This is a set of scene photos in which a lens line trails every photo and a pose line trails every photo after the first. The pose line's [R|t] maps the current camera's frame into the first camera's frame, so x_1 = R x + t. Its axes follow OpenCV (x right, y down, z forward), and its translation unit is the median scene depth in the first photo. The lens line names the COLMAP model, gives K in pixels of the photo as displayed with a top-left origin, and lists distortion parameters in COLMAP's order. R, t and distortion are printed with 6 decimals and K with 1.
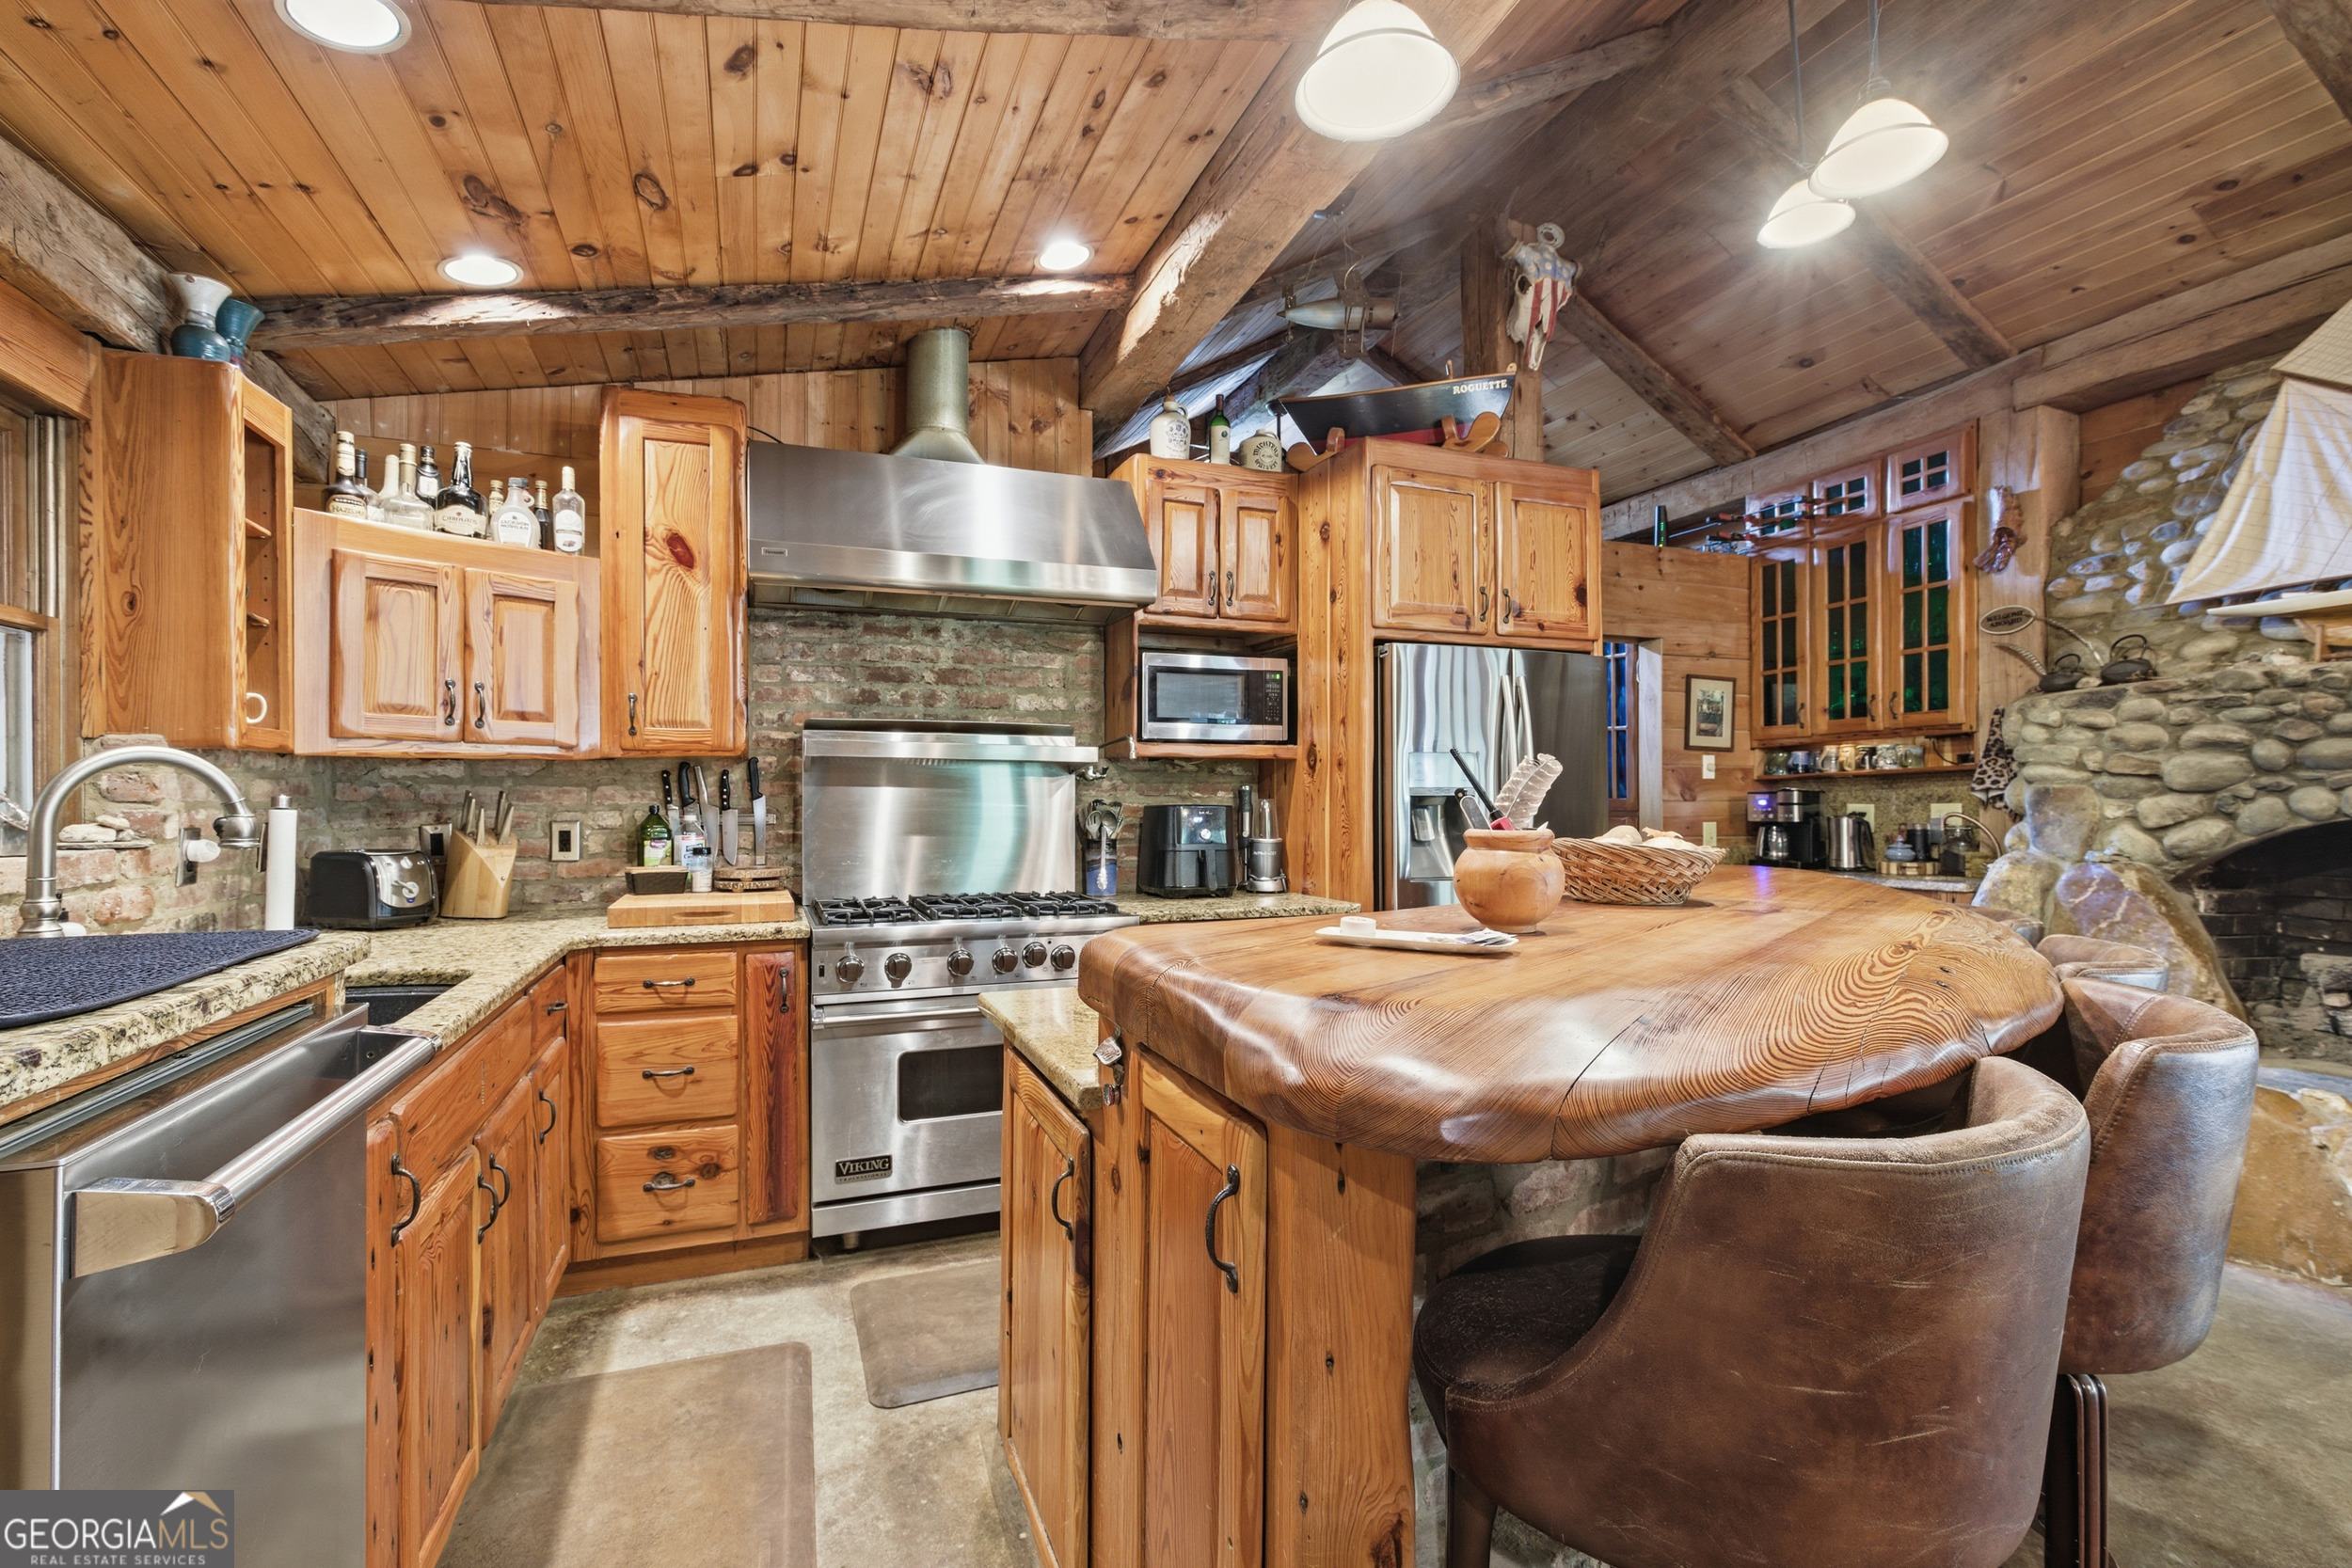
lens RADIAL K [[1066.6, 0, 1189.3], [0, 1066.6, 790.8], [0, 0, 1]] dist [-0.001951, 0.000971]
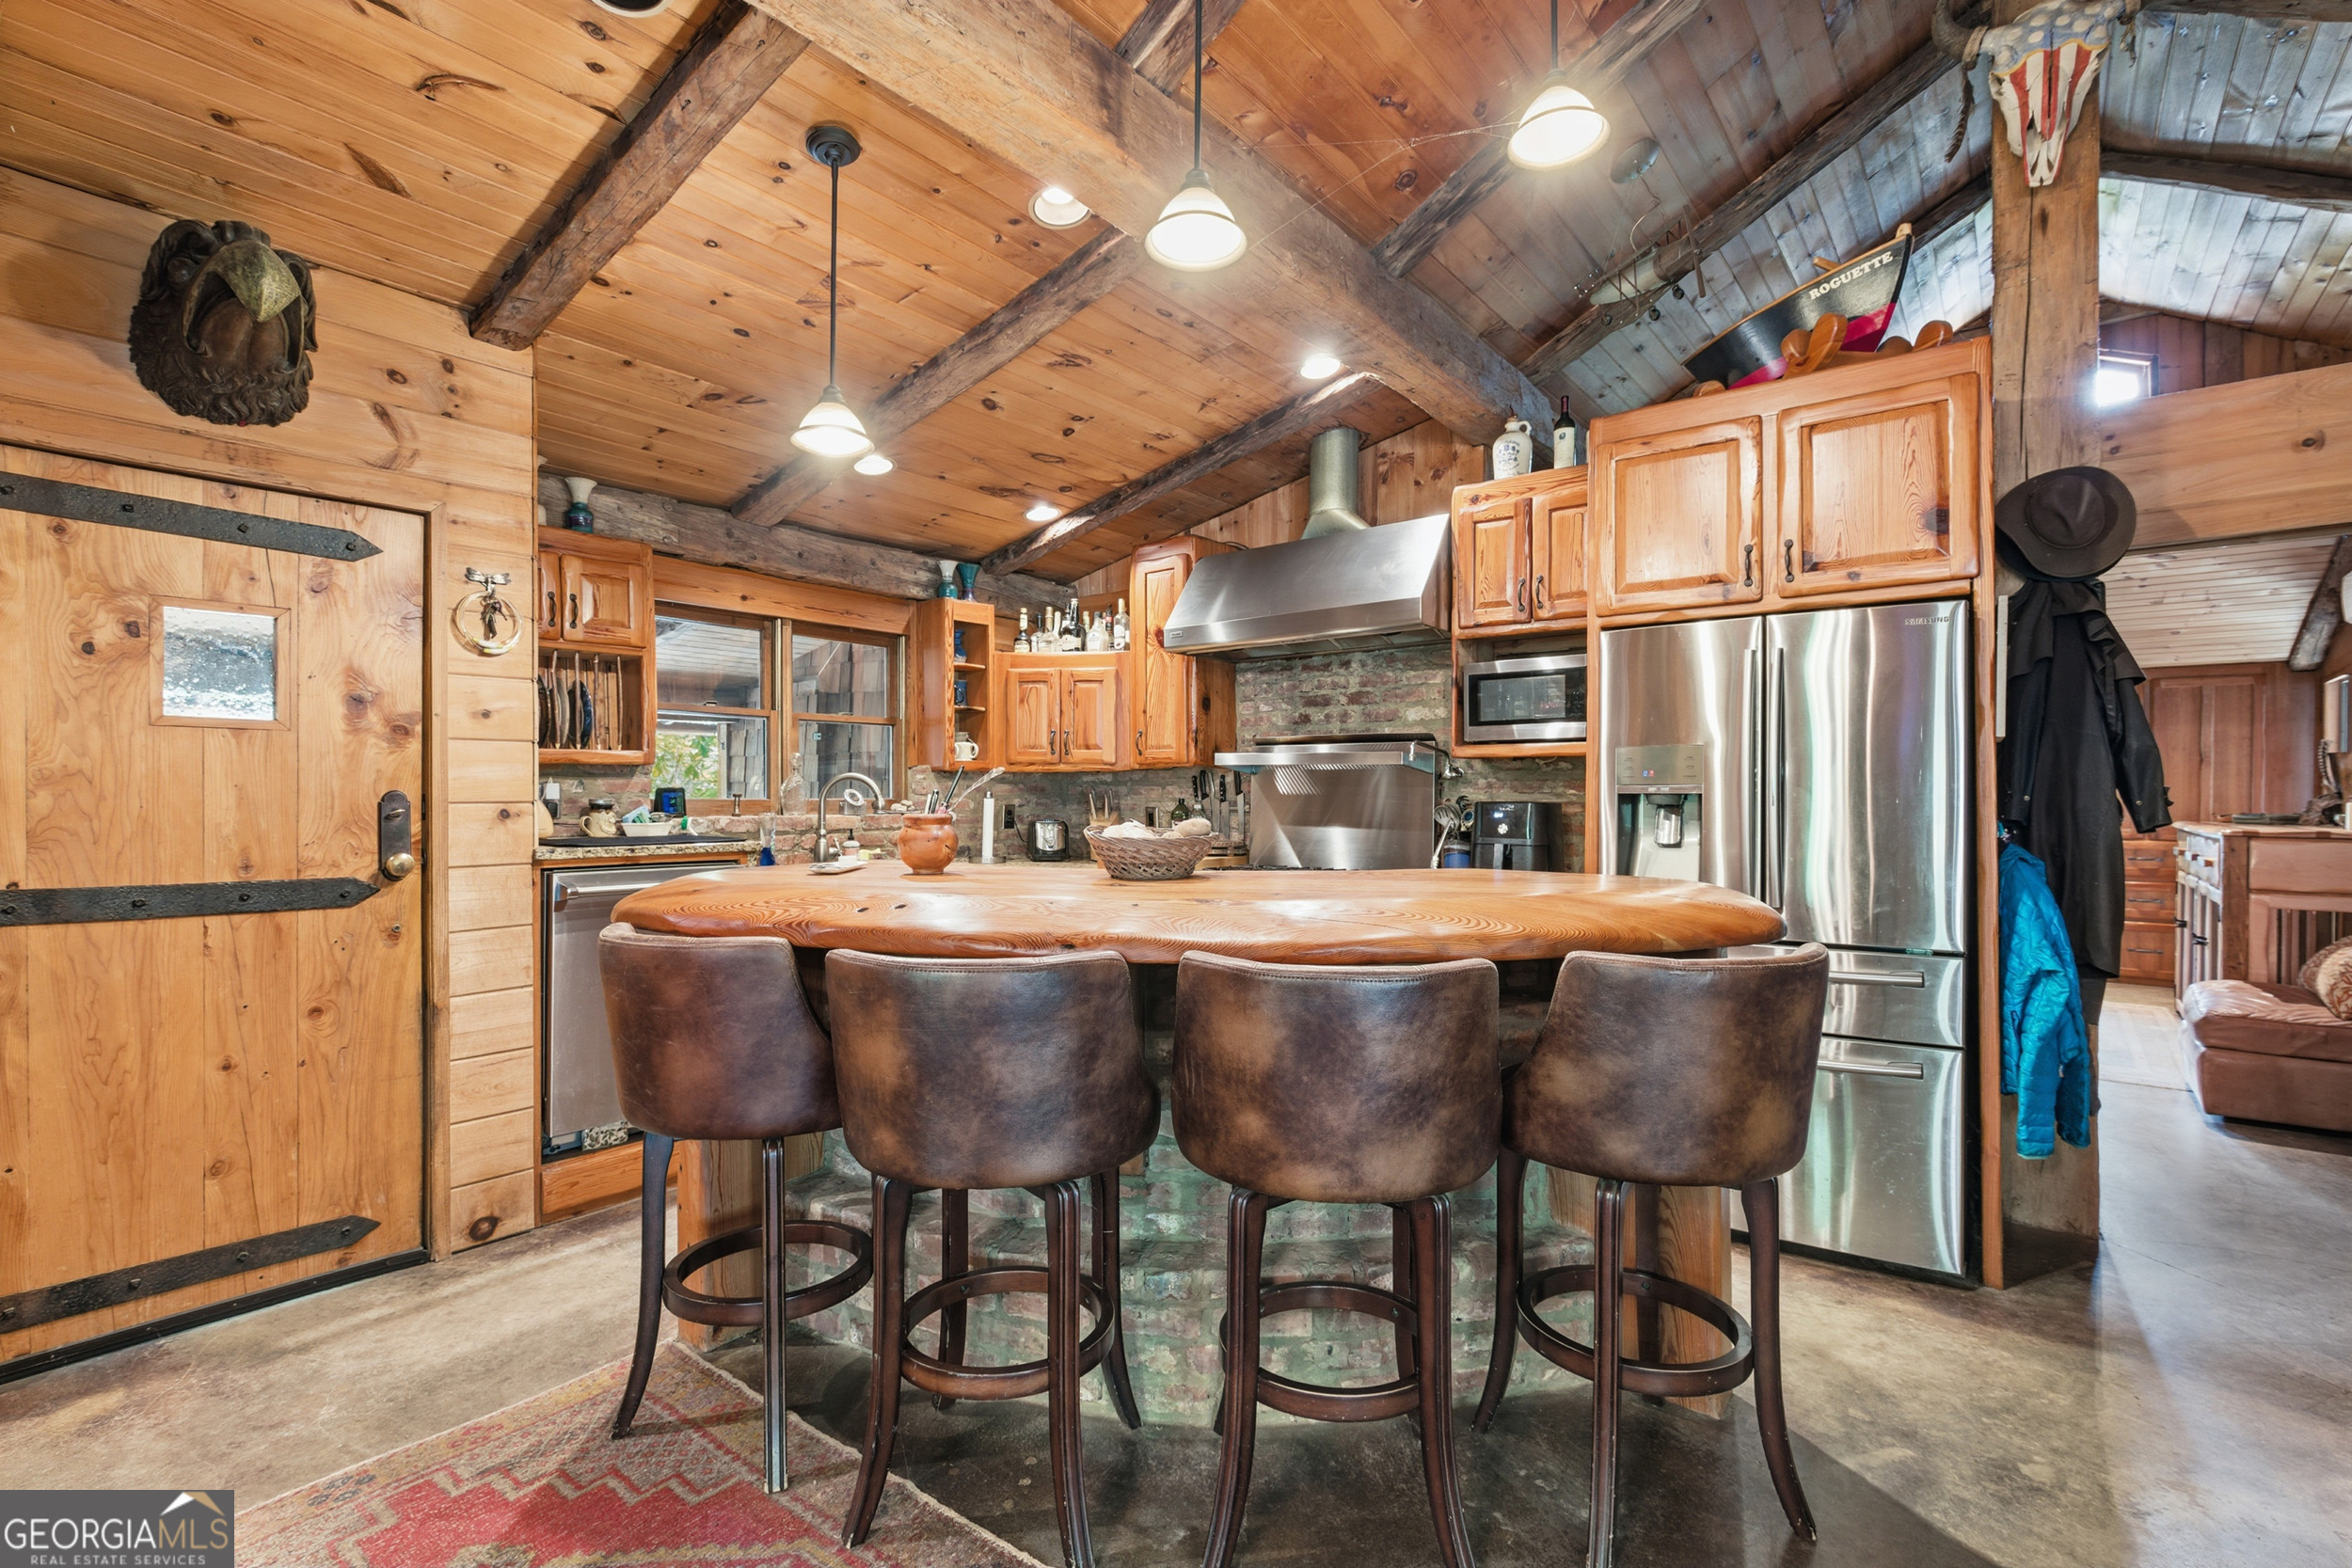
lens RADIAL K [[1066.6, 0, 1189.3], [0, 1066.6, 790.8], [0, 0, 1]] dist [-0.001951, 0.000971]
pose [[0.500050, 0.001036, -0.865996, 0.801138], [0.002349, 0.999994, 0.002553, -0.001014], [0.865993, -0.003311, 0.500044, 0.202827]]
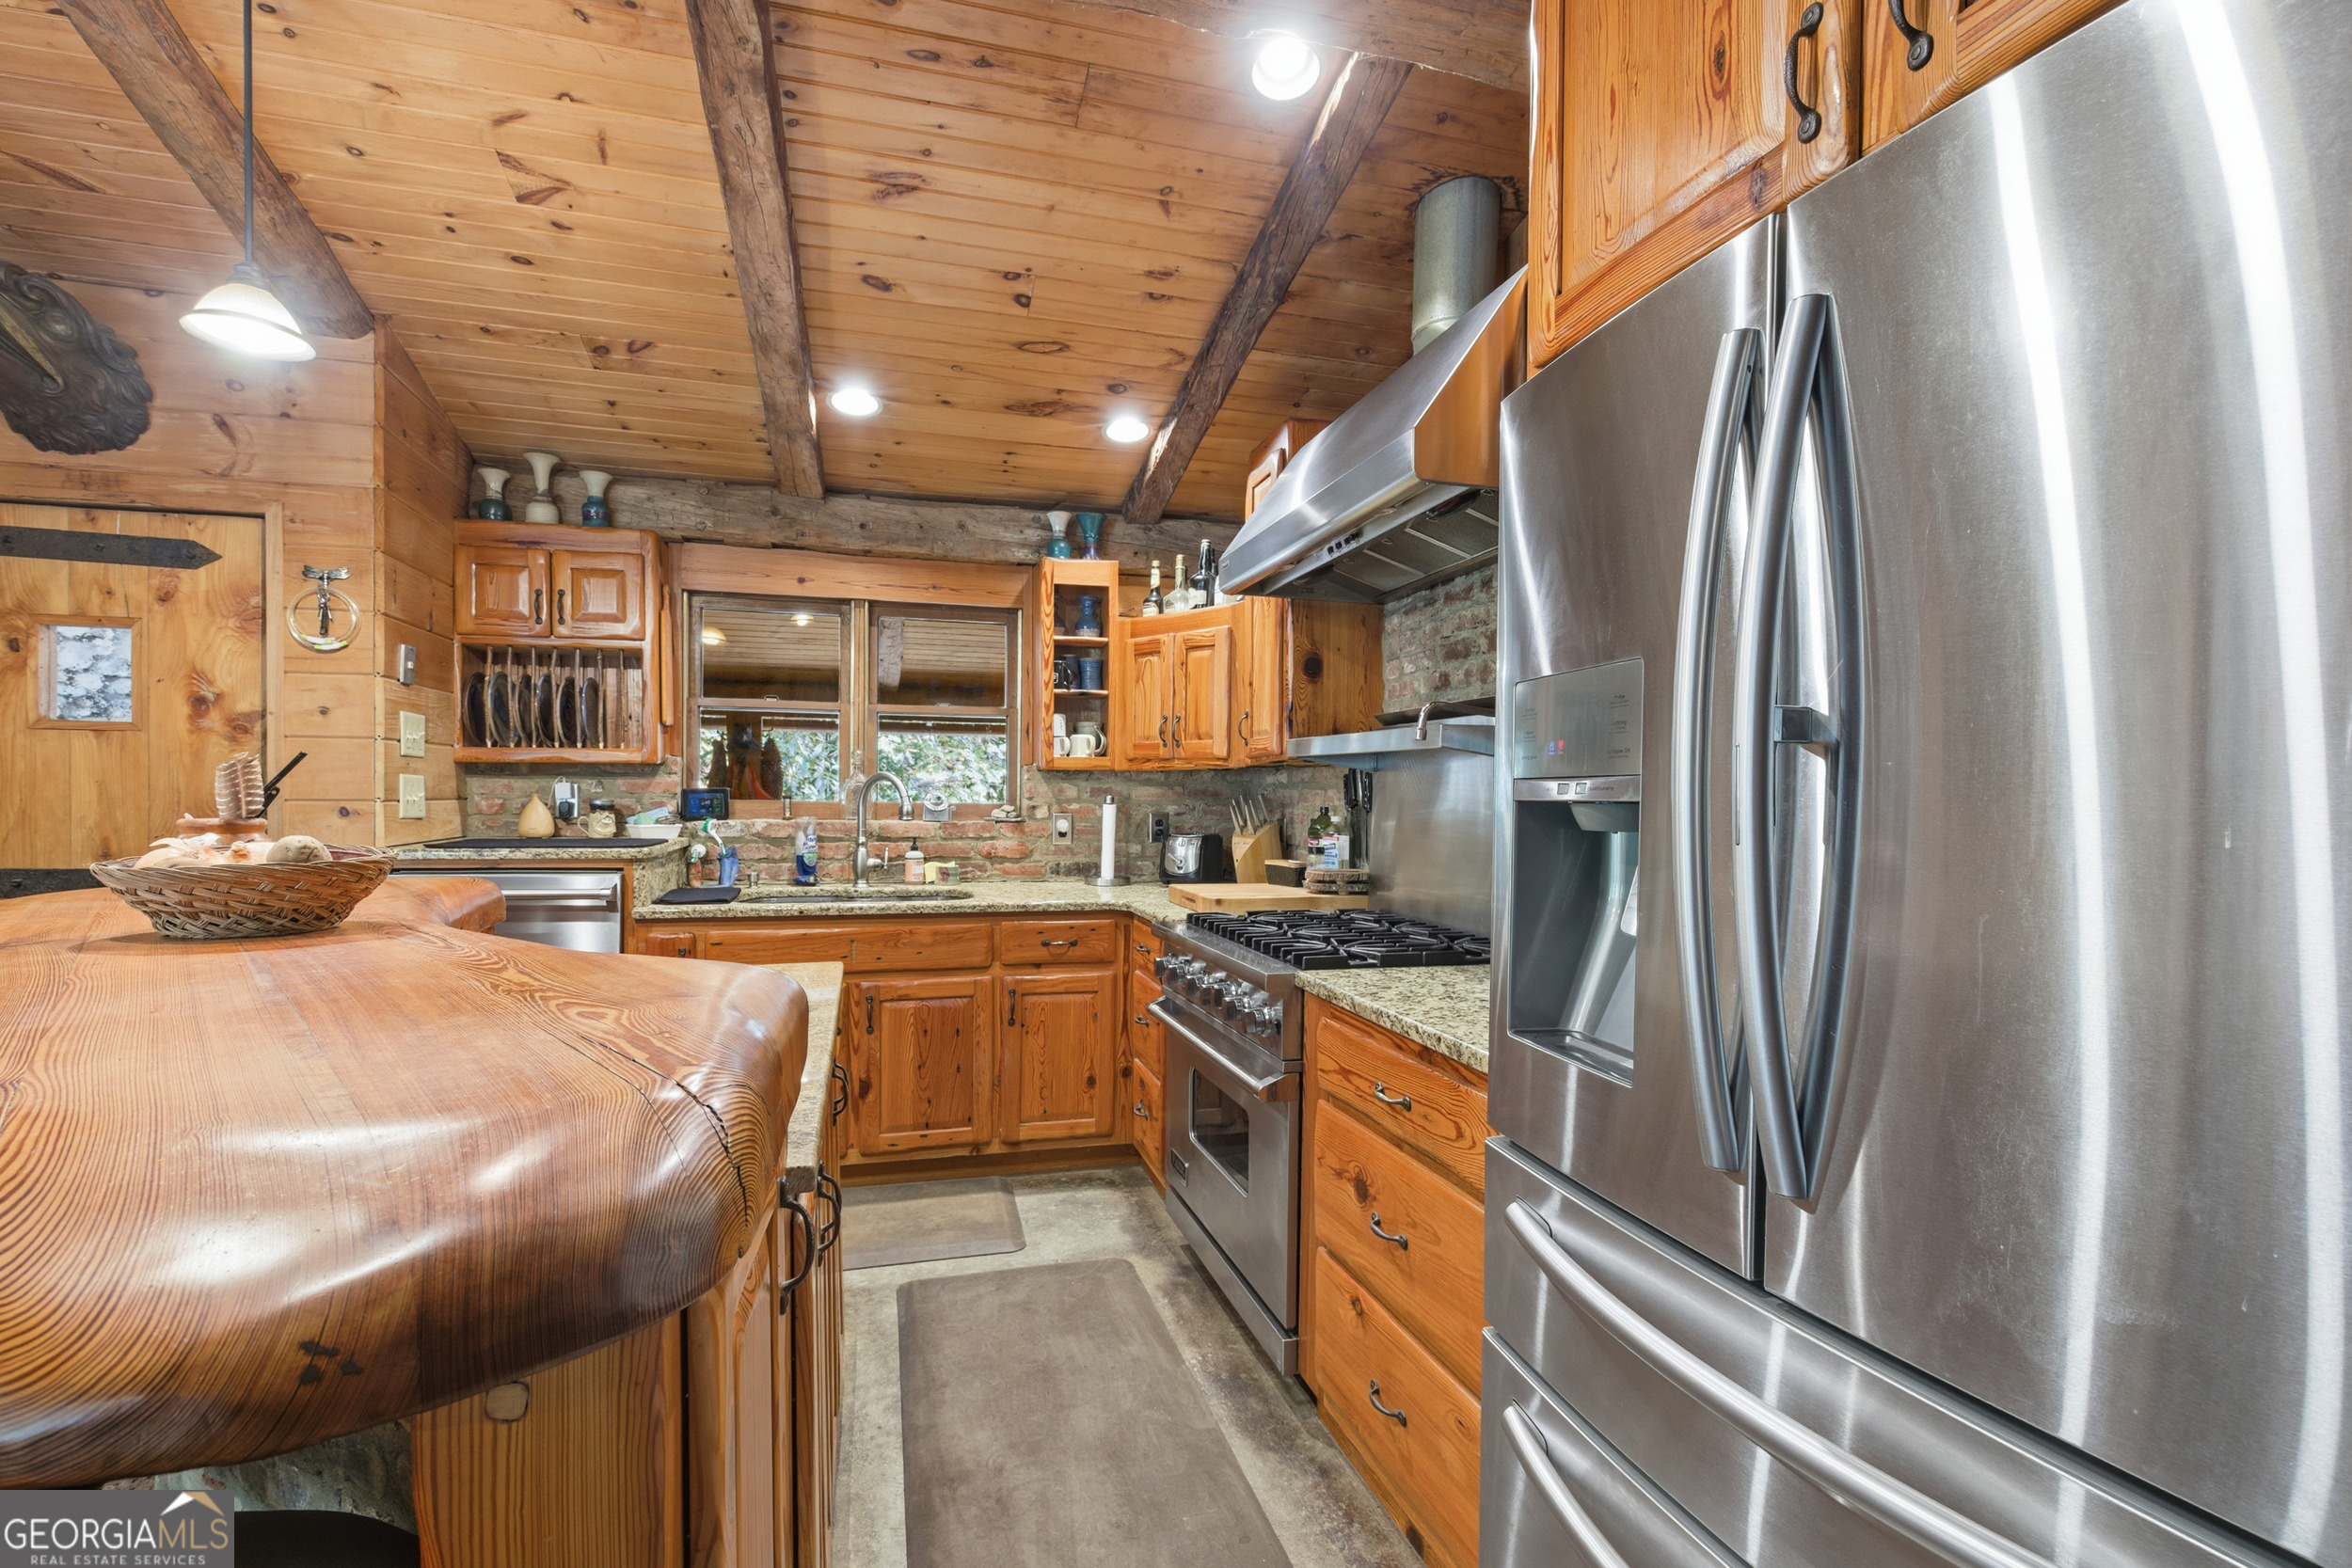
lens RADIAL K [[1086.5, 0, 1181.8], [0, 1086.5, 809.2], [0, 0, 1]] dist [-0.001710, -0.000009]
pose [[-0.109209, 0.012134, -0.993945, 0.572905], [-0.004578, 0.999909, 0.012710, 0.002377], [0.994008, 0.005938, -0.109144, 0.898391]]
